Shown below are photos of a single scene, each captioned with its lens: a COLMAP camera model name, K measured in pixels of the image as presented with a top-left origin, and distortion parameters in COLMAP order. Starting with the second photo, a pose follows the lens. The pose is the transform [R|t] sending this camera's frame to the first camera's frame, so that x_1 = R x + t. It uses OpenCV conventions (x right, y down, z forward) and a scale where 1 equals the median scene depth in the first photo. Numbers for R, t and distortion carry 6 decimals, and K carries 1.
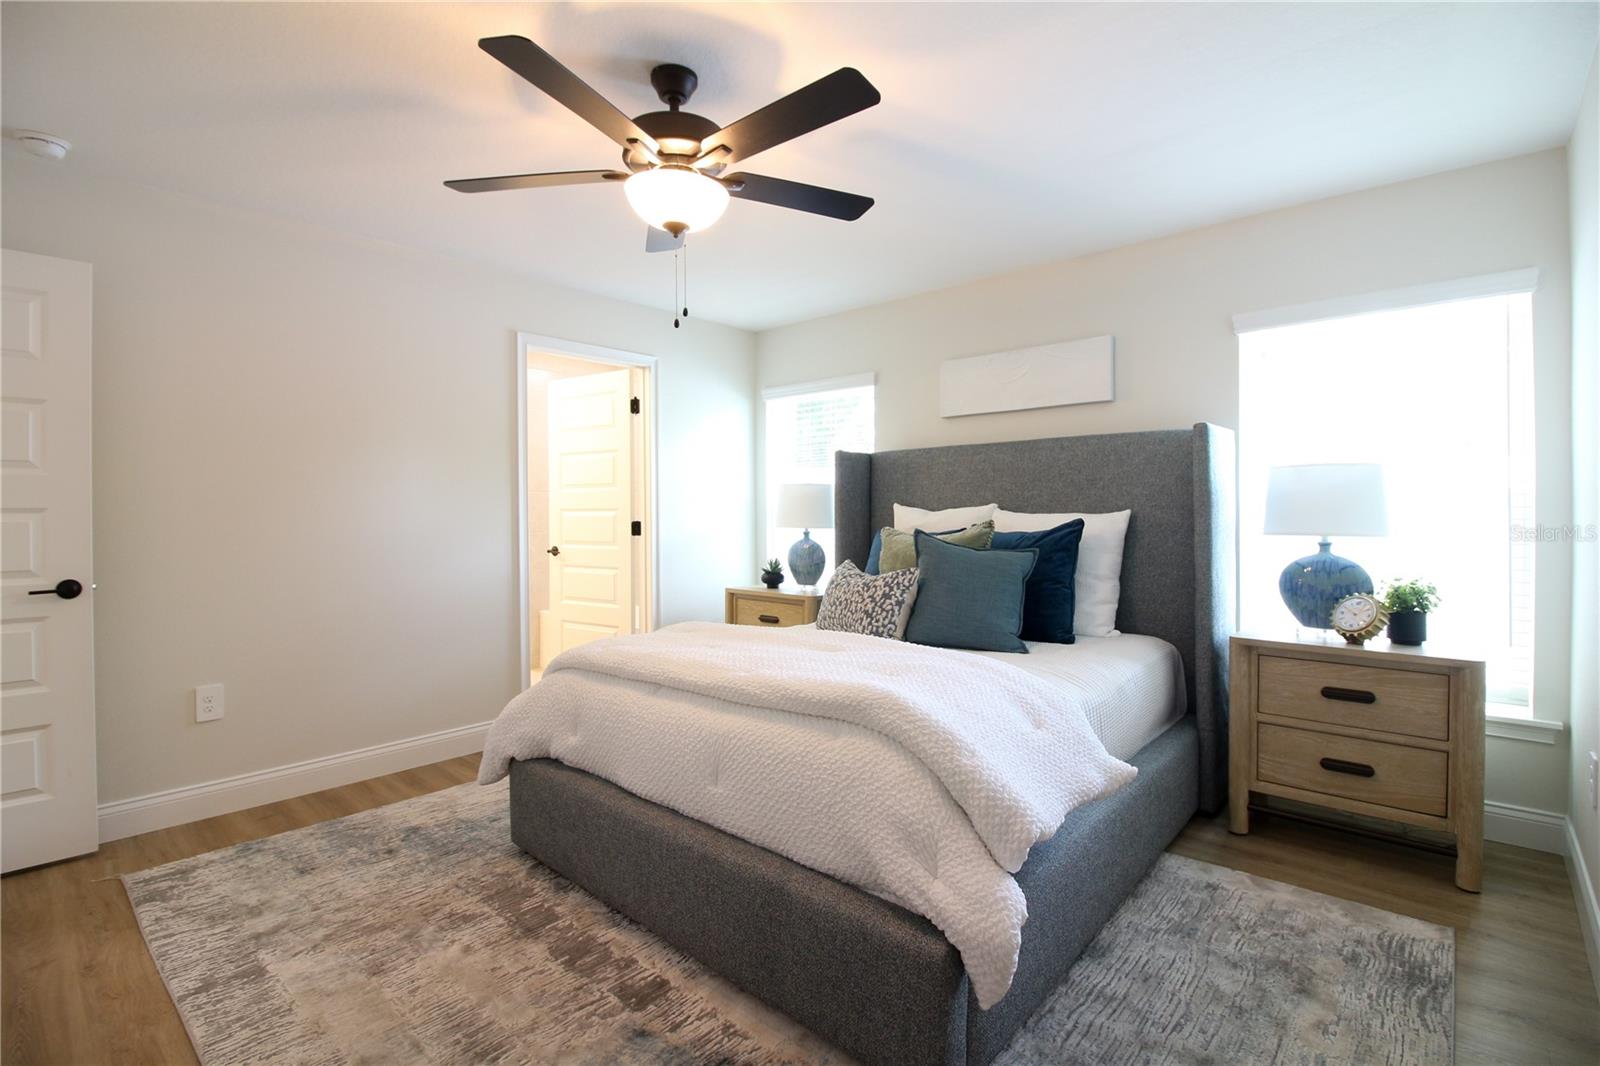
lens RADIAL K [[739.5, 0, 795.9], [0, 739.5, 518.7], [0, 0, 1]] dist [-0.000277, -0.012382]
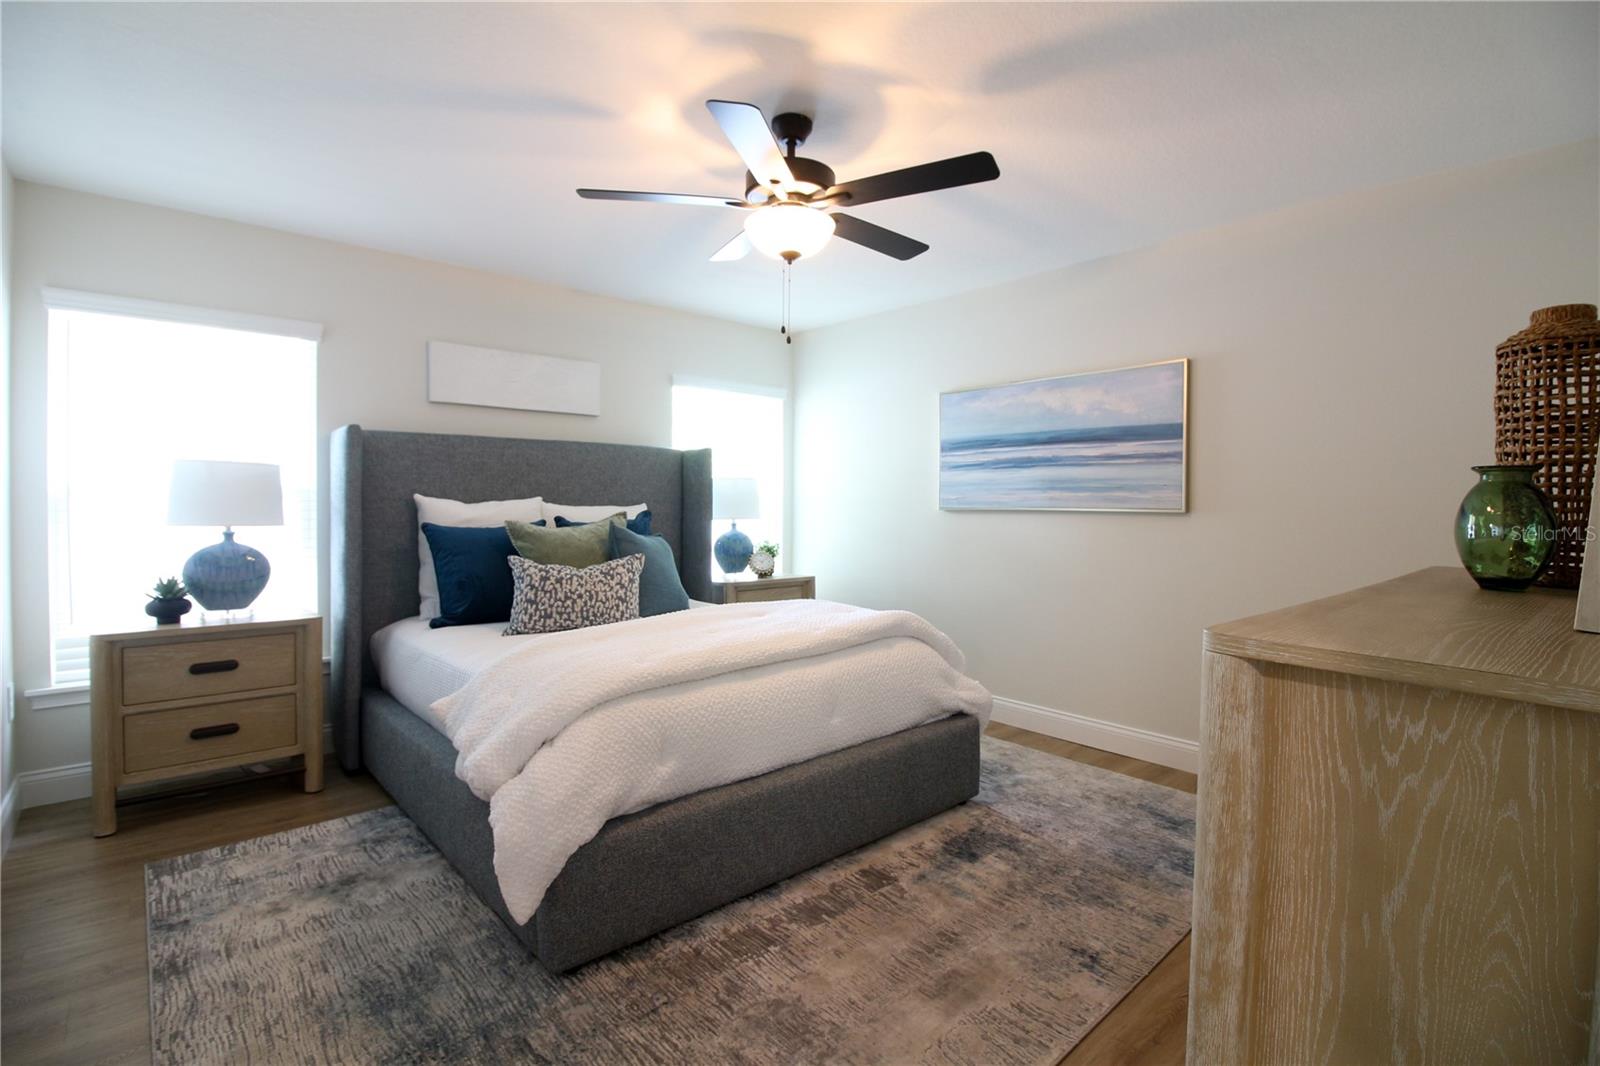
lens RADIAL K [[739.5, 0, 797.9], [0, 739.5, 520.5], [0, 0, 1]] dist [-0.000277, -0.012382]
pose [[0.113205, -0.019572, 0.993379, -1.042085], [0.002002, 0.999808, 0.019470, -0.007981], [-0.993570, -0.000215, 0.113223, 0.686776]]
